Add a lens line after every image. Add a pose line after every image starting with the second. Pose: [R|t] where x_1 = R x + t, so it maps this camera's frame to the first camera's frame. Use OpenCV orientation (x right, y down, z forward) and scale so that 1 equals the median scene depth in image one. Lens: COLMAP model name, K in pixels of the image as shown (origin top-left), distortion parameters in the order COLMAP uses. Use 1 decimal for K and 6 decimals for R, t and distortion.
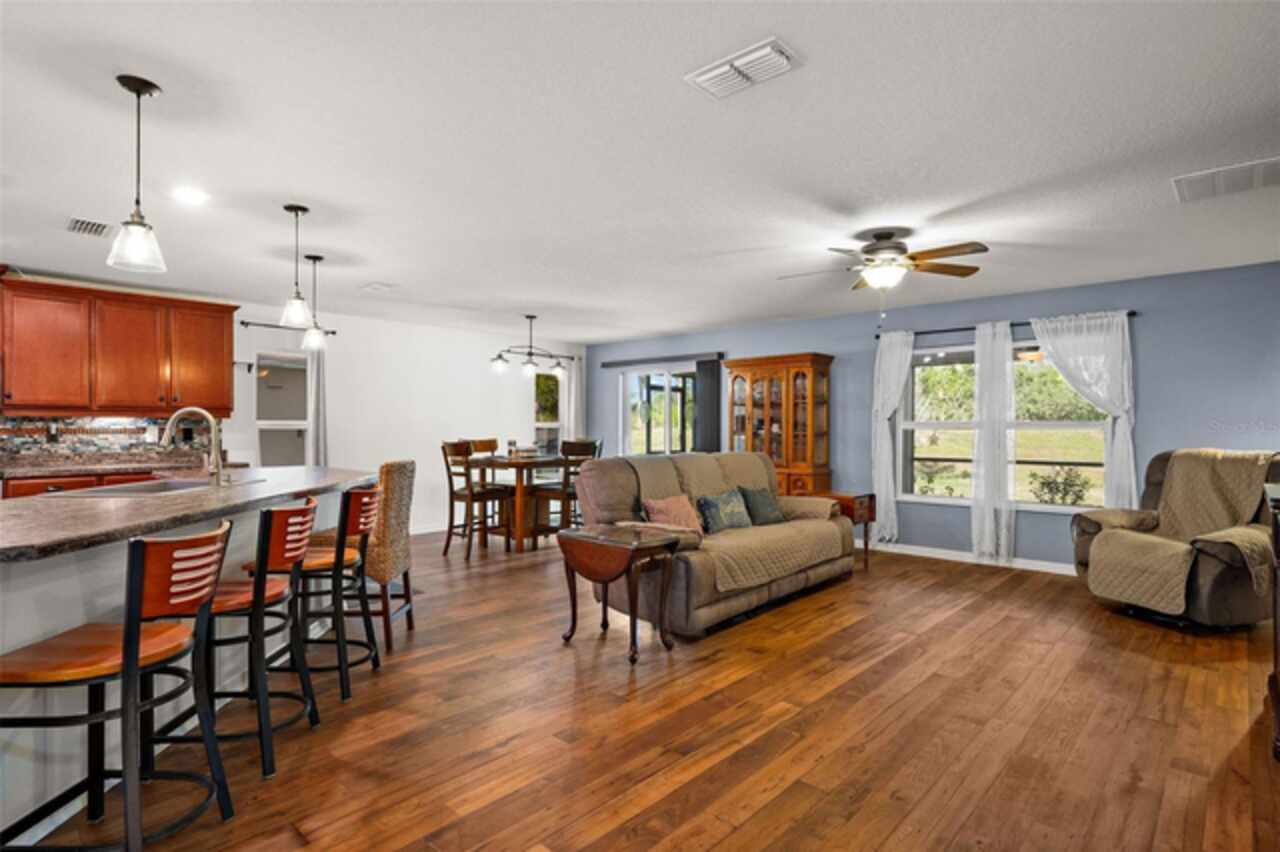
lens RADIAL K [[644.4, 0, 662.7], [0, 644.4, 422.4], [0, 0, 1]] dist [-0.005231, 0.000054]
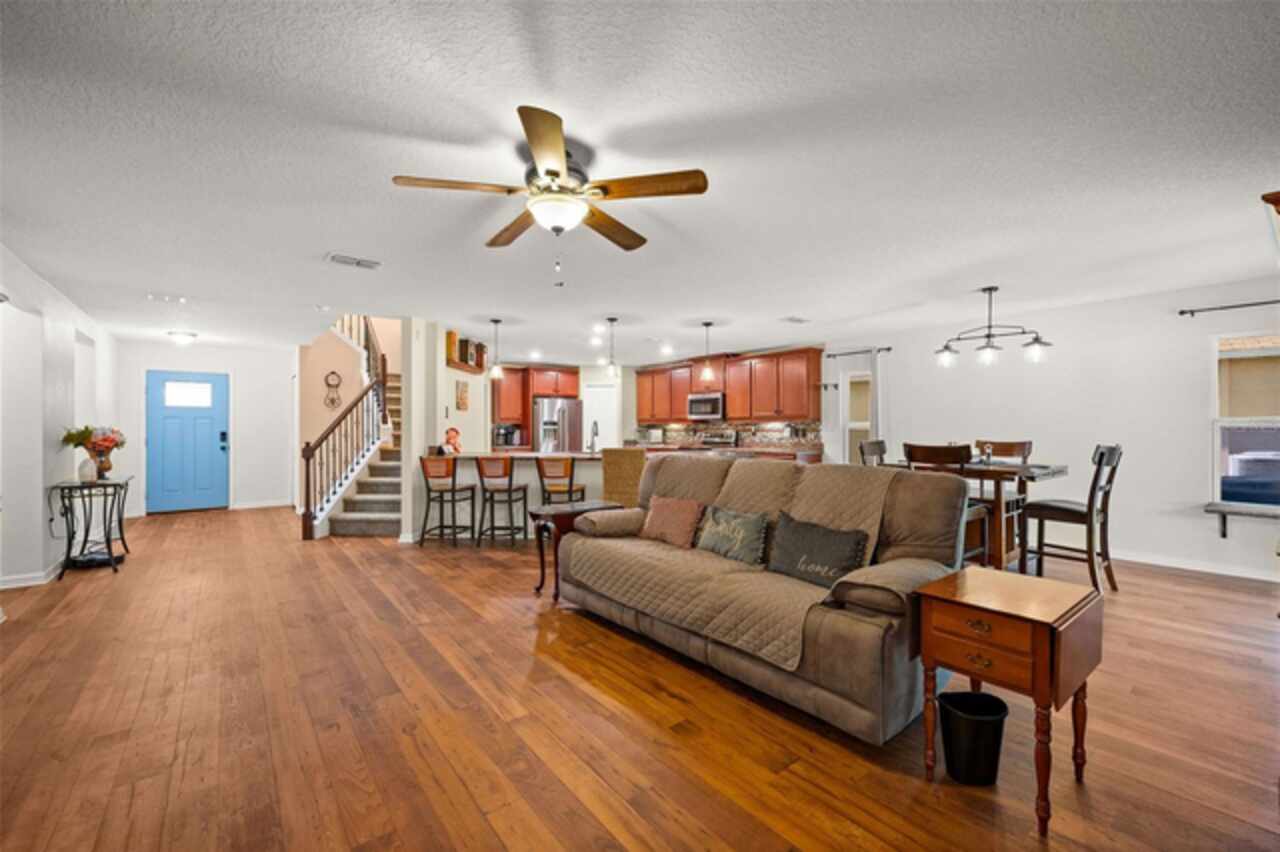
lens RADIAL K [[525.9, 0, 643.3], [0, 525.9, 428.1], [0, 0, 1]] dist [-0.002058, -0.000194]
pose [[-0.164766, -0.003452, -0.986327, 4.787593], [0.006605, 0.999968, -0.004603, 0.083536], [0.986311, -0.007273, -0.164738, 6.390403]]
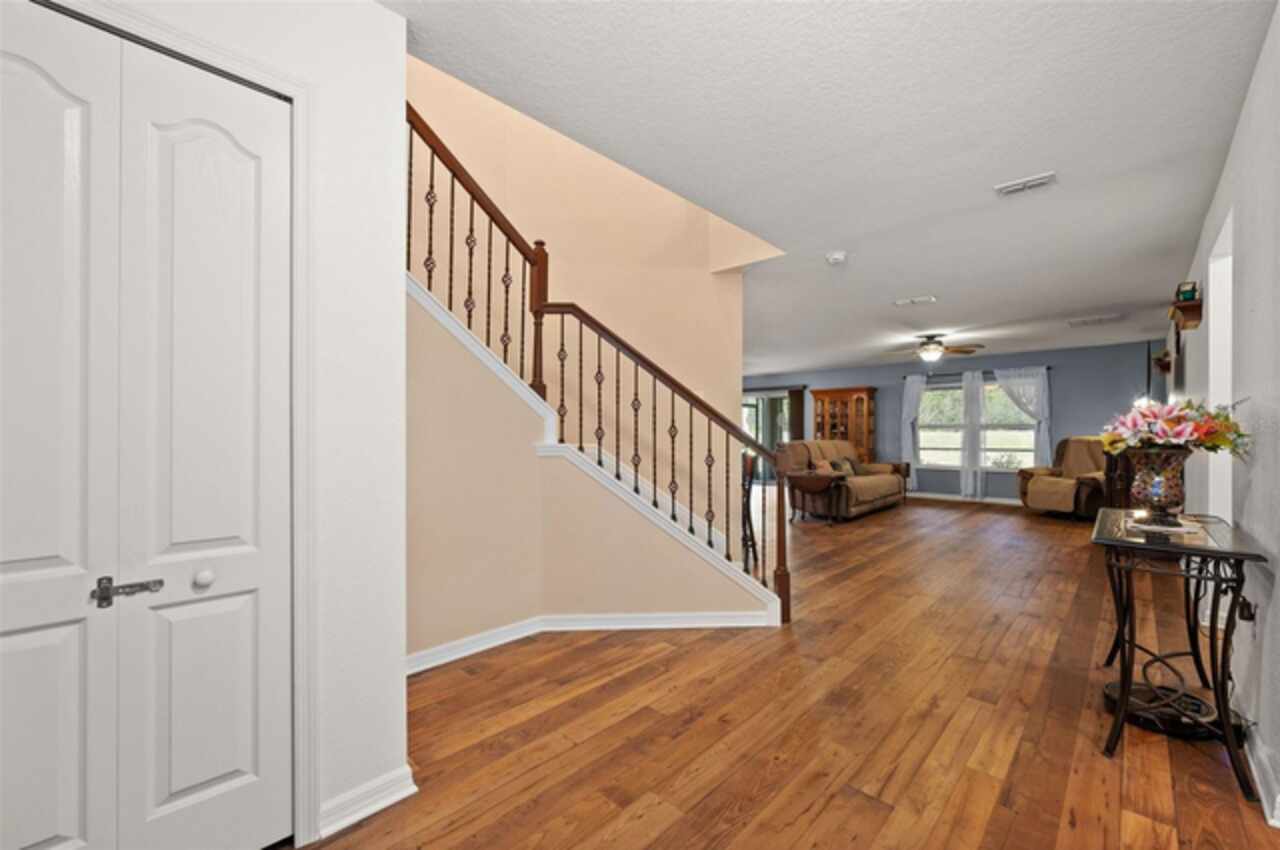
lens RADIAL K [[525.9, 0, 645.0], [0, 525.9, 430.9], [0, 0, 1]] dist [-0.002058, -0.000194]
pose [[0.999735, -0.002790, -0.022865, -0.377222], [0.002835, 0.999994, 0.001919, 0.011376], [0.022859, -0.001984, 0.999737, -0.511509]]
